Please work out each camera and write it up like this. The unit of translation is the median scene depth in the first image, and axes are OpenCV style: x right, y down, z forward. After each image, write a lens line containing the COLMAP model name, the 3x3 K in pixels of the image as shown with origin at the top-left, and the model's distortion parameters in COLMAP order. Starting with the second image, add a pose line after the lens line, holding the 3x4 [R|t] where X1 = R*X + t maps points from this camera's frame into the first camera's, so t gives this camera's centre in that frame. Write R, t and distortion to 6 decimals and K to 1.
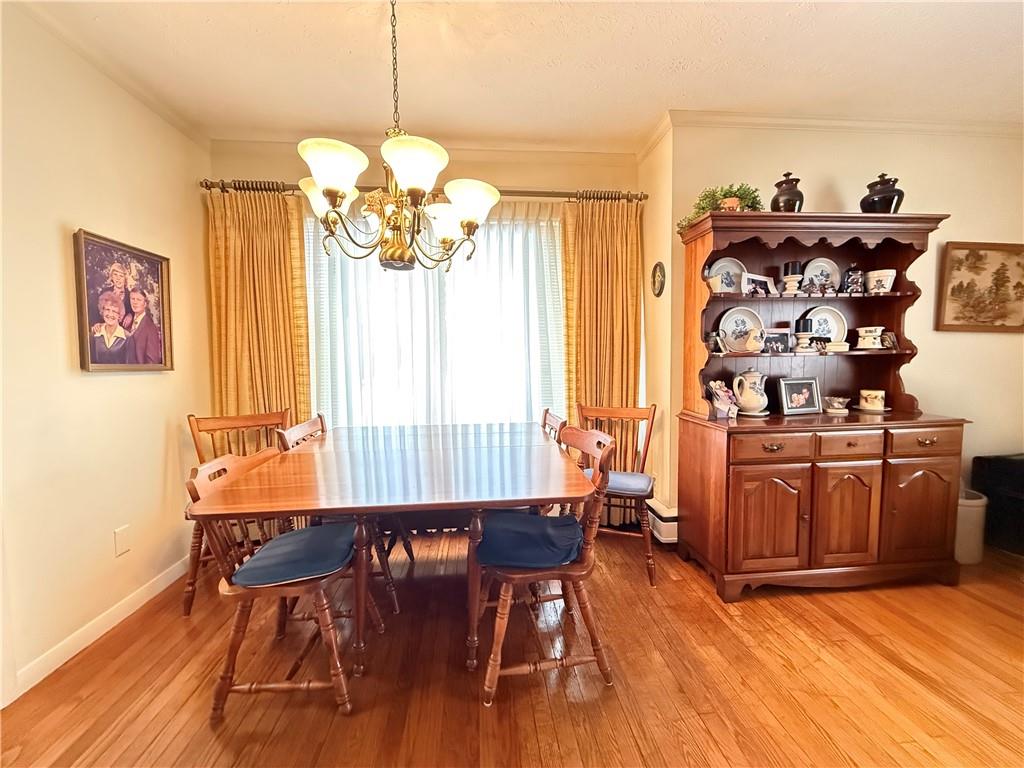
lens RADIAL K [[405.3, 0, 512.0], [0, 405.3, 384.0], [0, 0, 1]] dist [-0.002855, -0.000074]
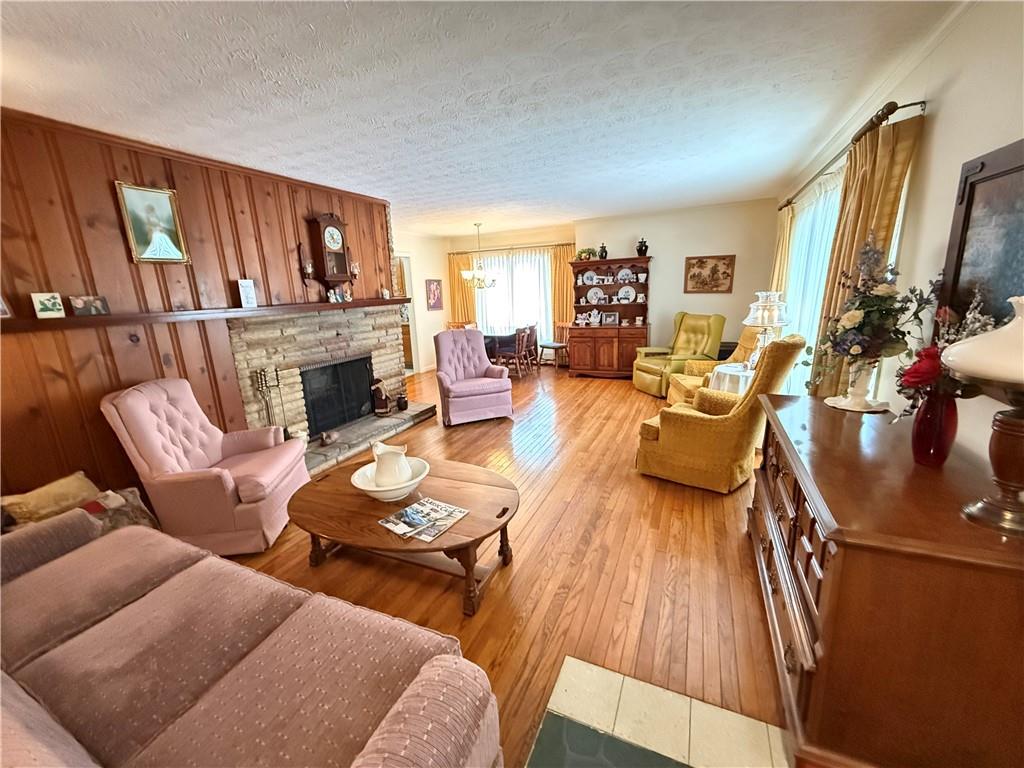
lens RADIAL K [[405.3, 0, 512.0], [0, 405.3, 384.0], [0, 0, 1]] dist [-0.002855, -0.000074]
pose [[0.872743, 0.088371, -0.480115, 1.537580], [0.000321, 0.983375, 0.181585, -0.039253], [0.488180, -0.158631, 0.858205, -1.968254]]
